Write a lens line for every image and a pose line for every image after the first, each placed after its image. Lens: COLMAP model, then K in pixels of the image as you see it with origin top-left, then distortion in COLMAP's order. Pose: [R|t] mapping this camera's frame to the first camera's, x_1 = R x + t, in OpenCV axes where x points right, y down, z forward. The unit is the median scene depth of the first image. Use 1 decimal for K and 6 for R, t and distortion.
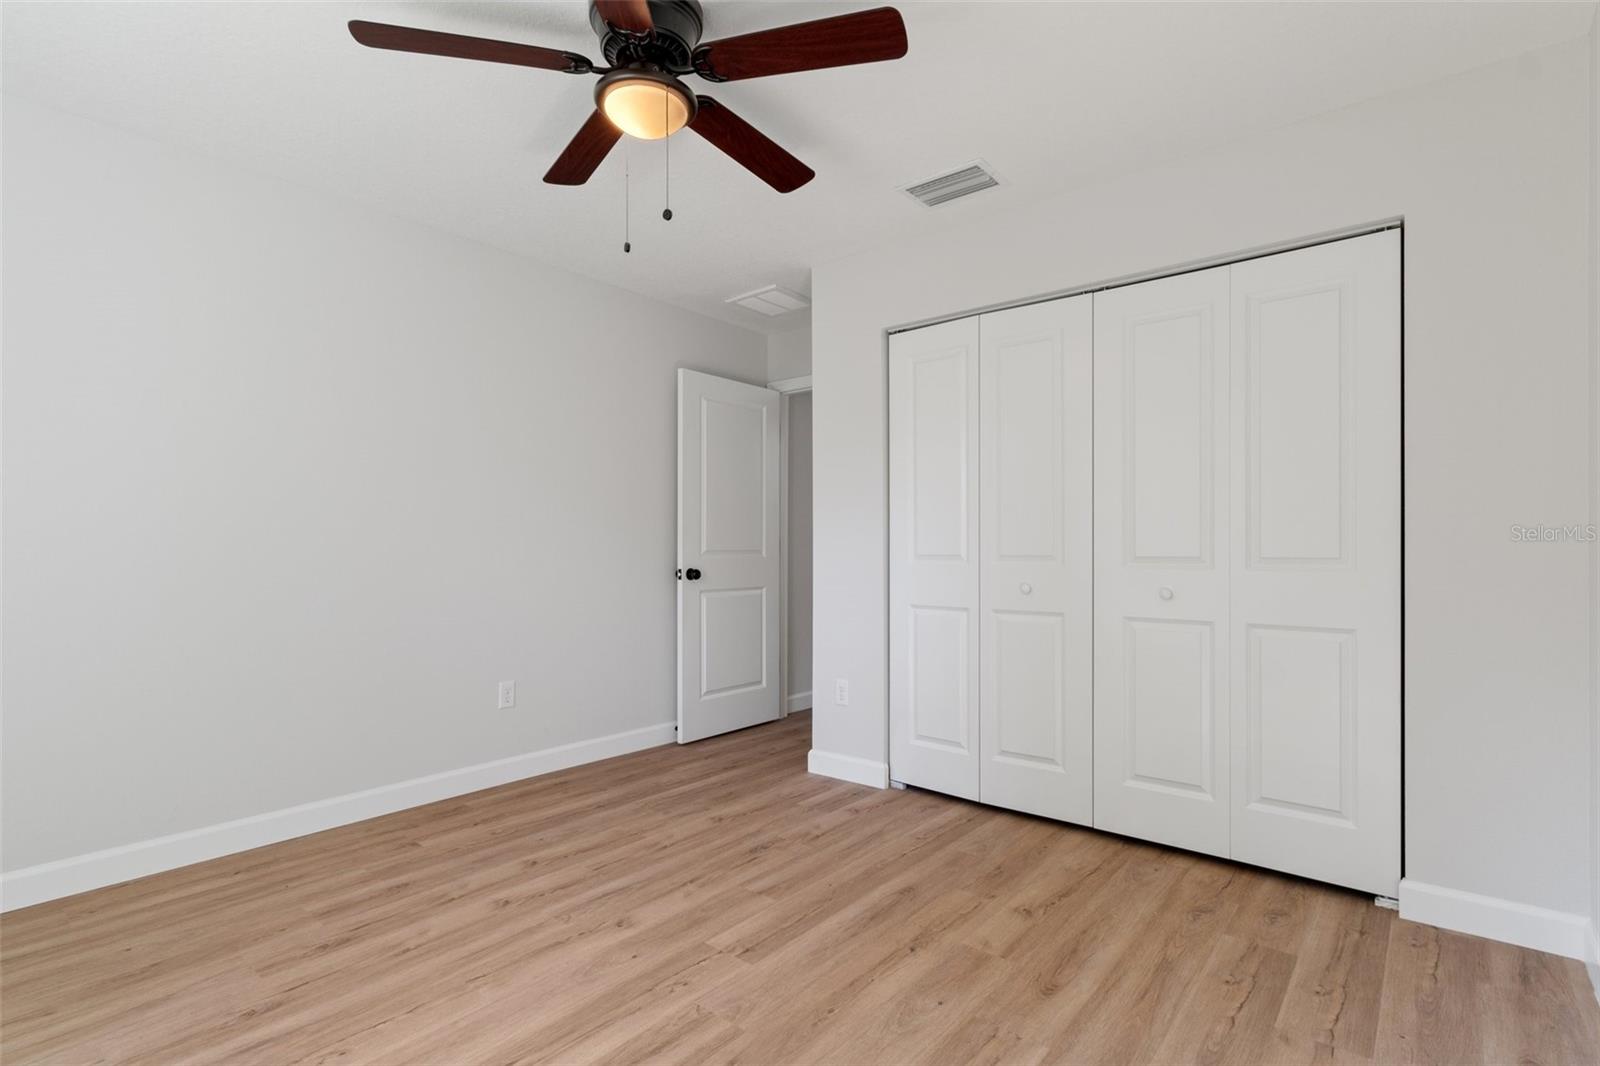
lens RADIAL K [[773.0, 0, 799.2], [0, 773.0, 538.3], [0, 0, 1]] dist [0.001485, 0.000428]
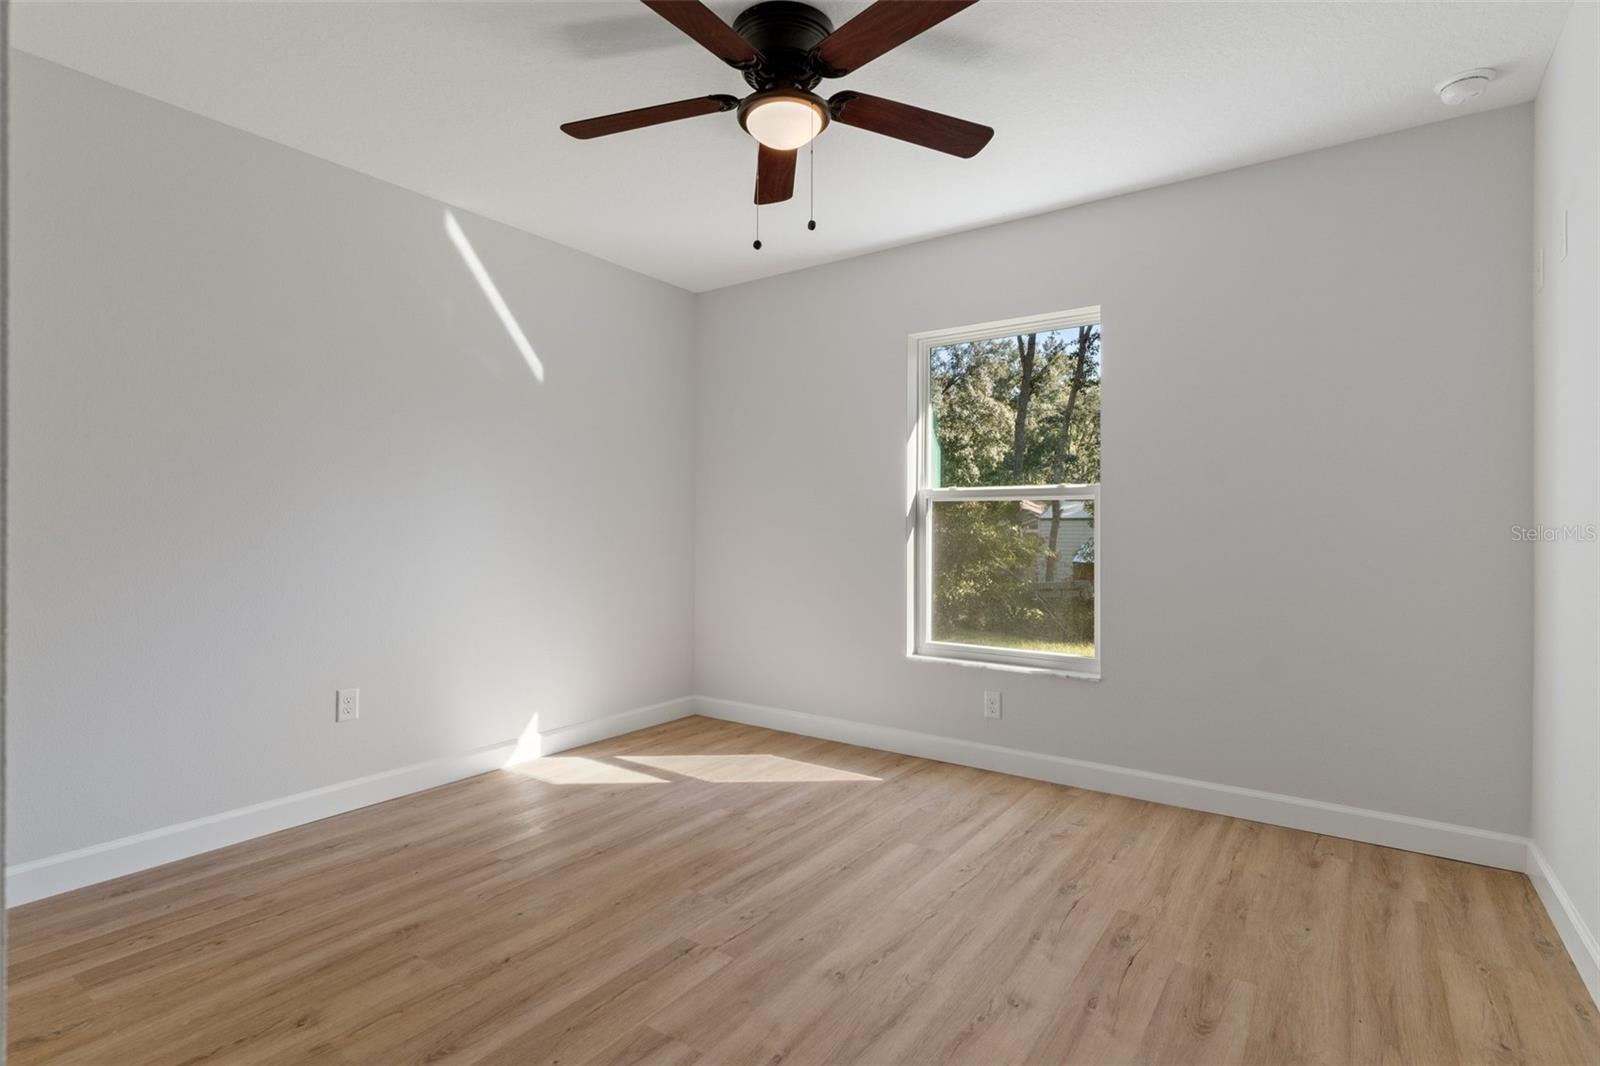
lens RADIAL K [[773.0, 0, 799.2], [0, 773.0, 538.3], [0, 0, 1]] dist [0.001485, 0.000428]
pose [[-0.996380, -0.004542, -0.084886, -0.120003], [-0.004897, 0.999980, 0.003969, 0.021580], [0.084867, 0.004370, -0.996383, 1.931912]]
